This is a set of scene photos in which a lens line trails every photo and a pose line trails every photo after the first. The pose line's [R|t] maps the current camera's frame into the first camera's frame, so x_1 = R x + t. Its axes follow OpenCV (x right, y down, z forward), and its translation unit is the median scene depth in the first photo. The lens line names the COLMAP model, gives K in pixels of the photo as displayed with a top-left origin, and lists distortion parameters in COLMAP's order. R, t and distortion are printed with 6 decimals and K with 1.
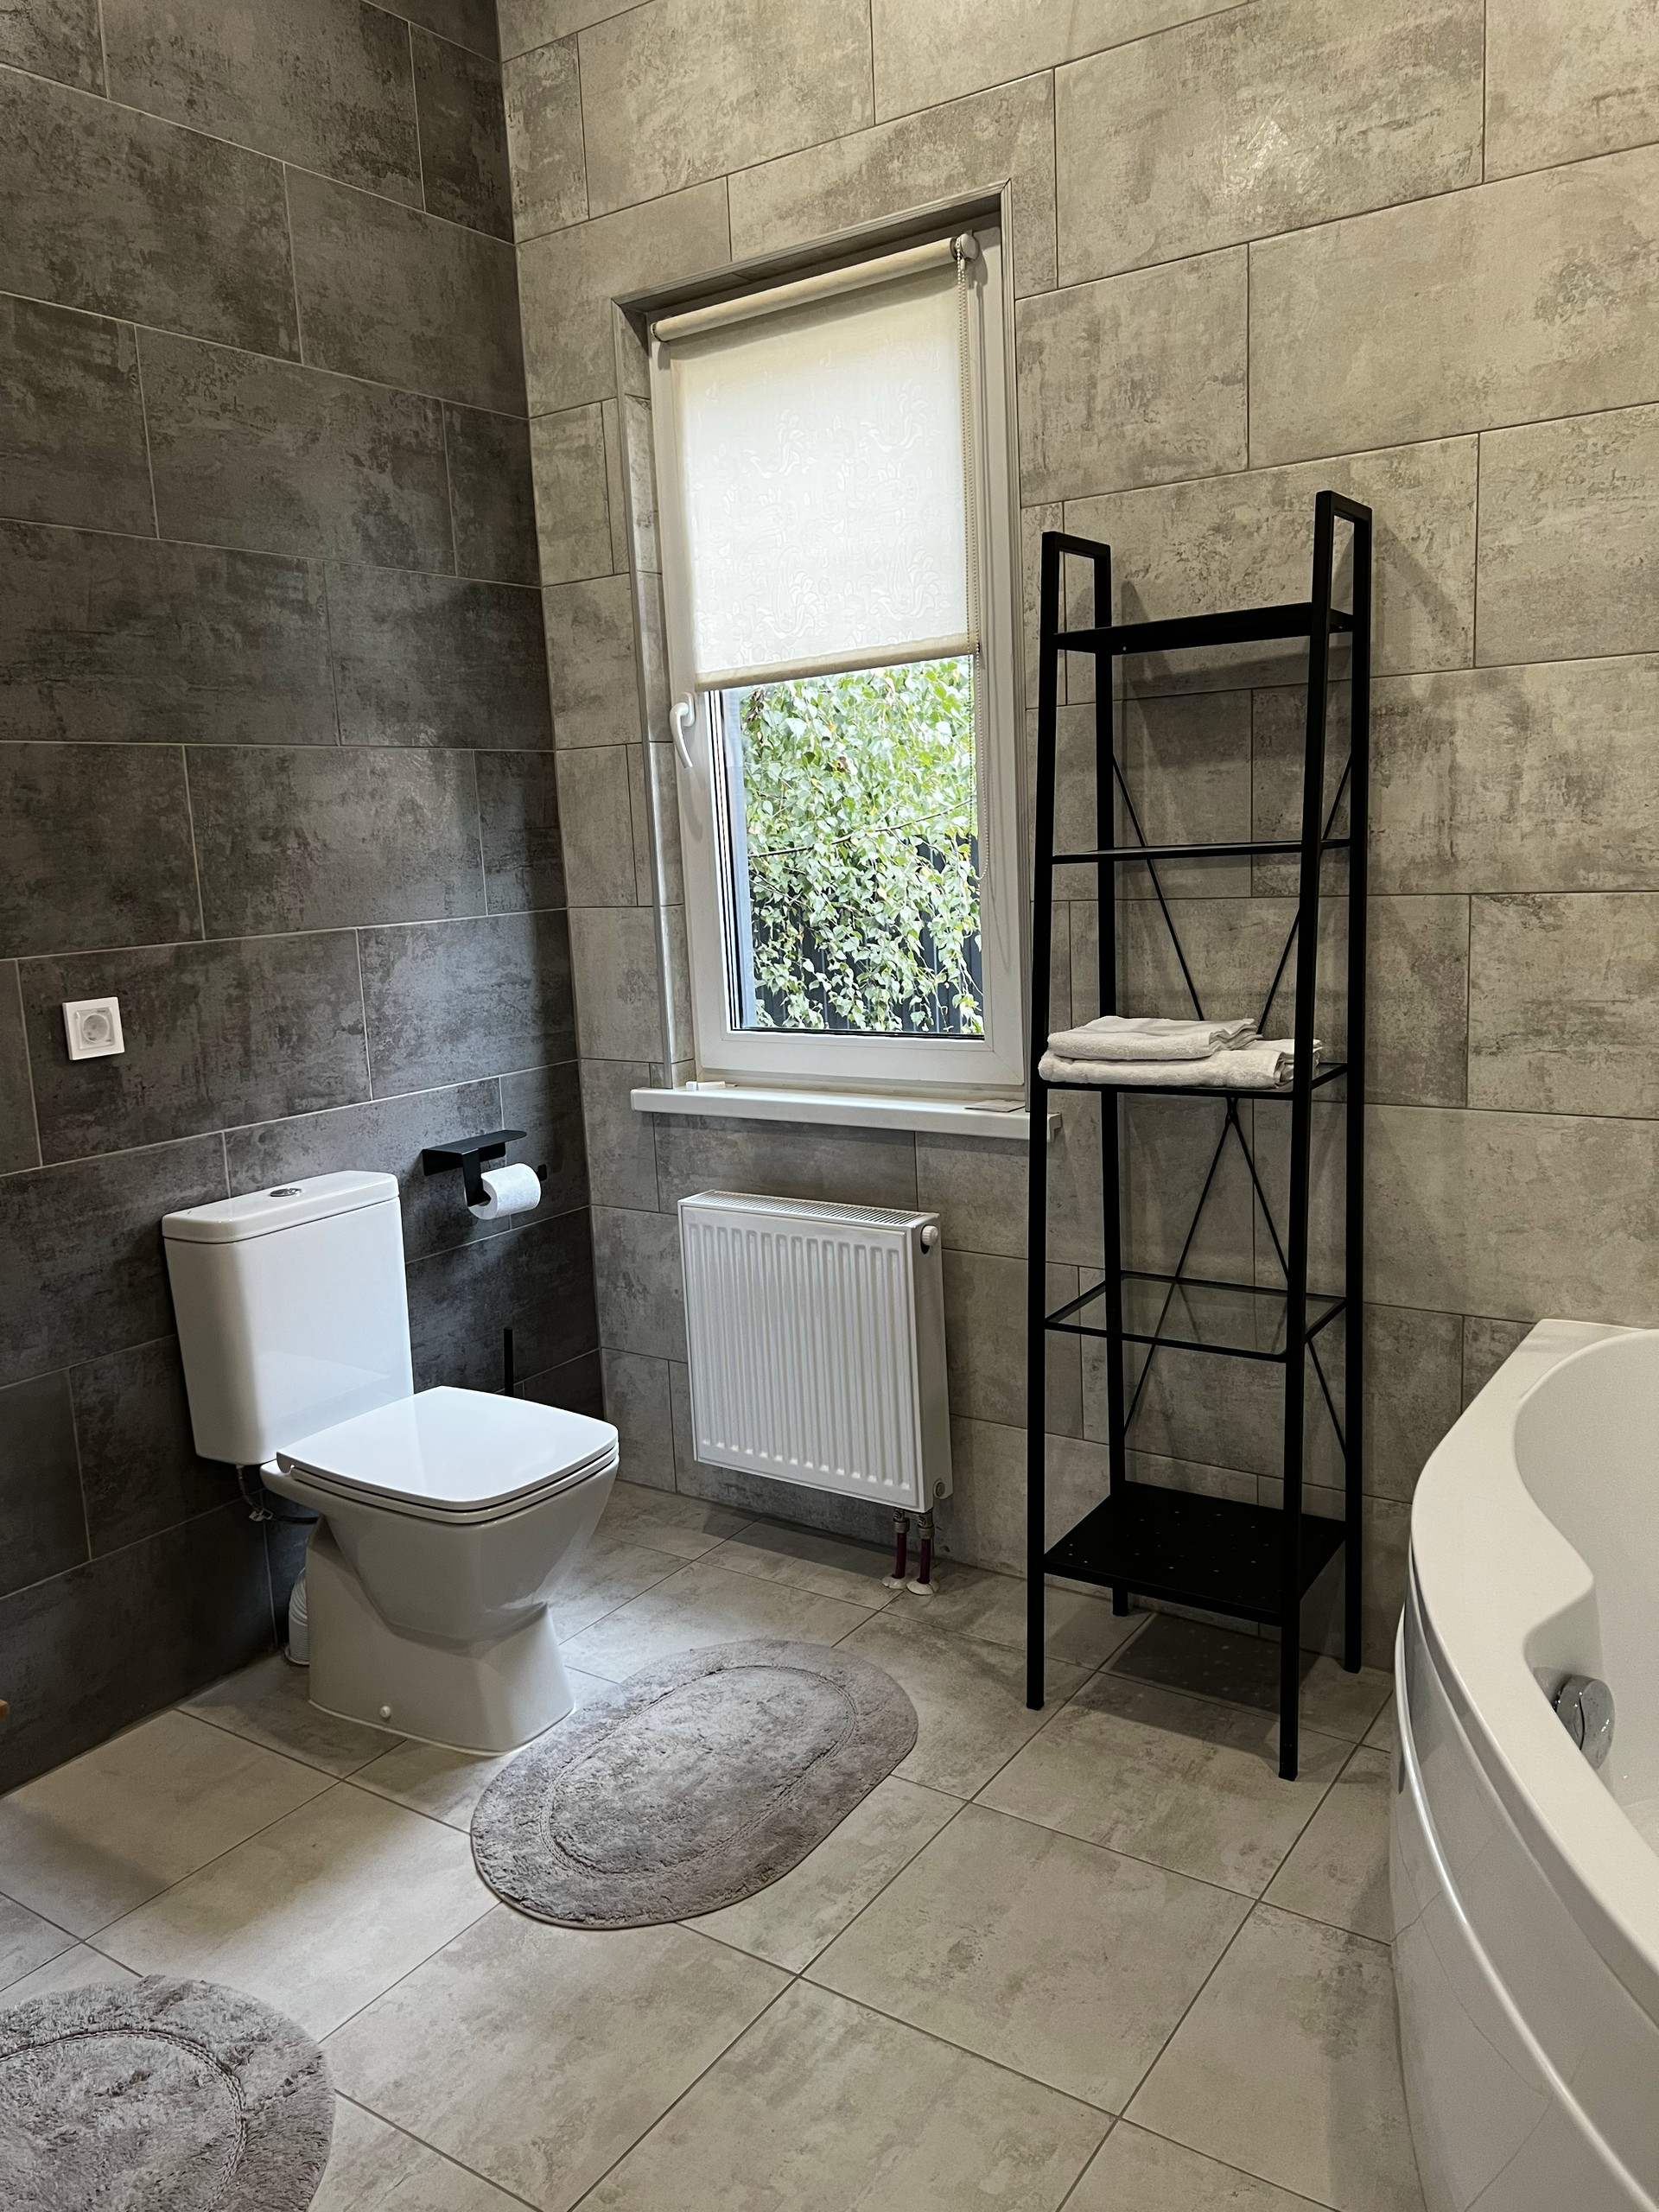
lens RADIAL K [[1639.3, 0, 796.3], [0, 1639.3, 1098.0], [0, 0, 1]] dist [0.044058, -0.074043]
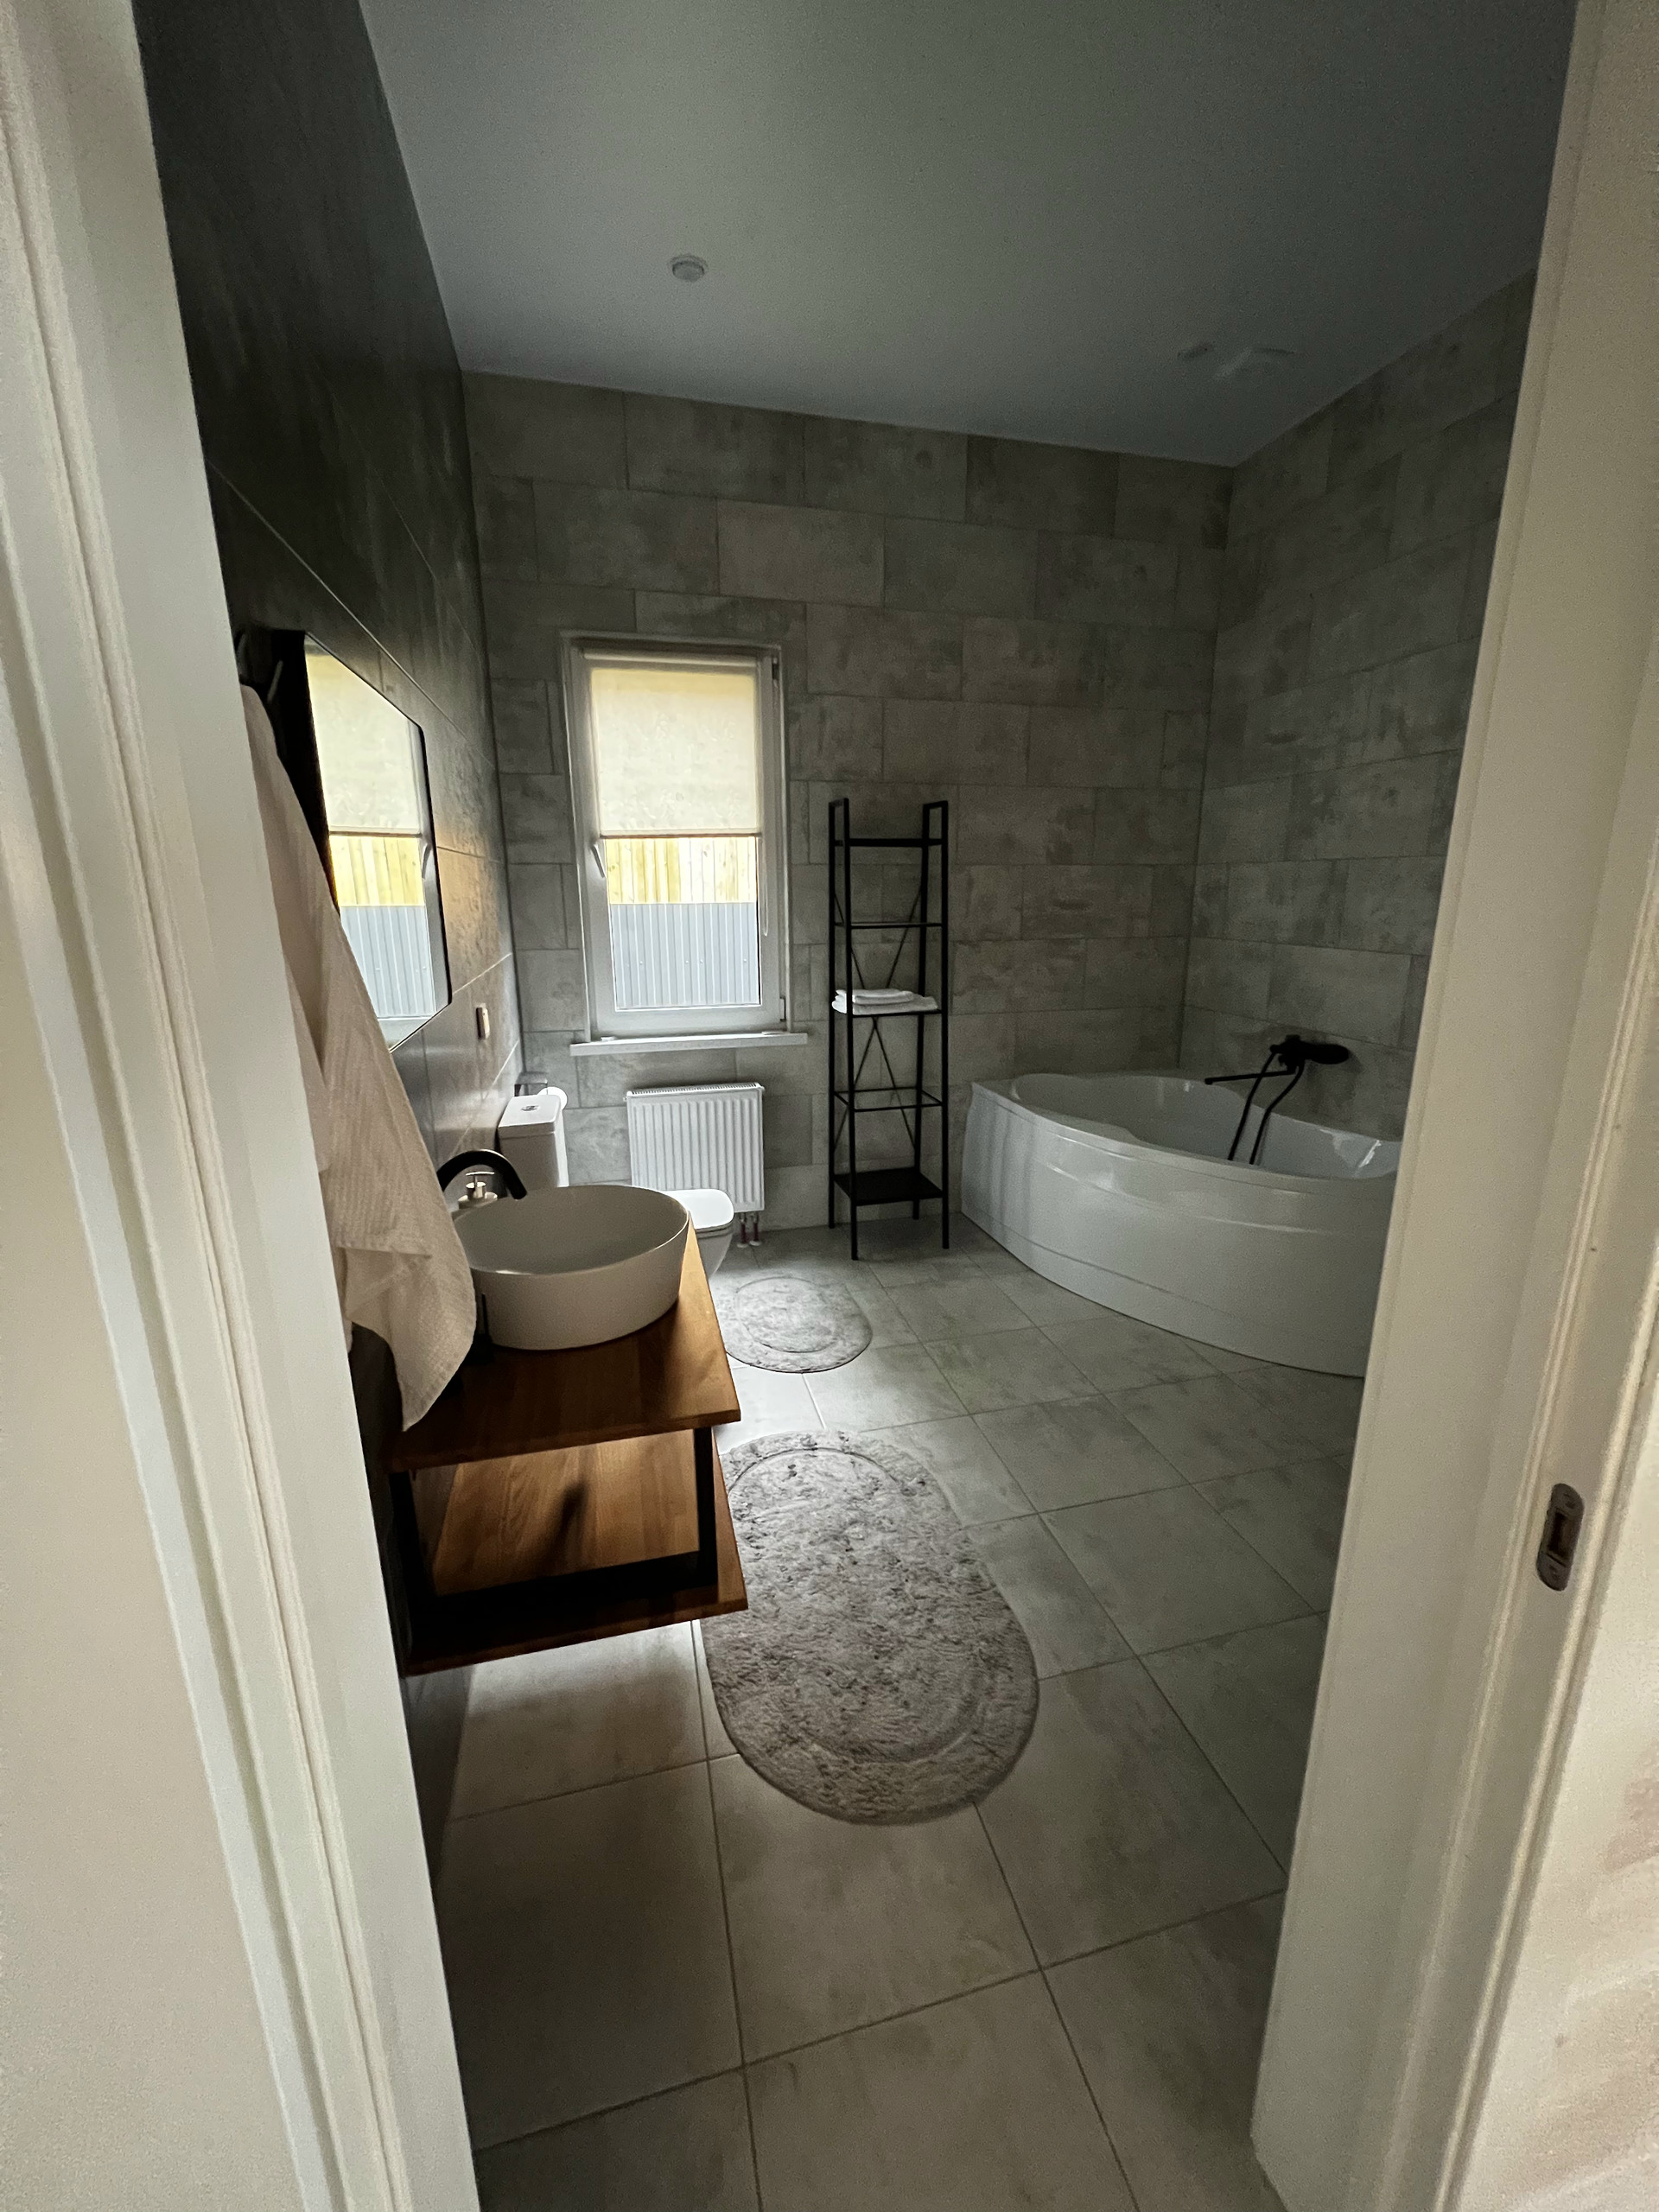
lens RADIAL K [[867.0, 0, 845.2], [0, 867.0, 1104.8], [0, 0, 1]] dist [-0.013892, -0.000030]
pose [[0.649546, -0.139276, 0.747457, -0.842322], [0.100309, 0.990184, 0.097335, -0.003248], [-0.753677, 0.011754, 0.657140, 0.116787]]
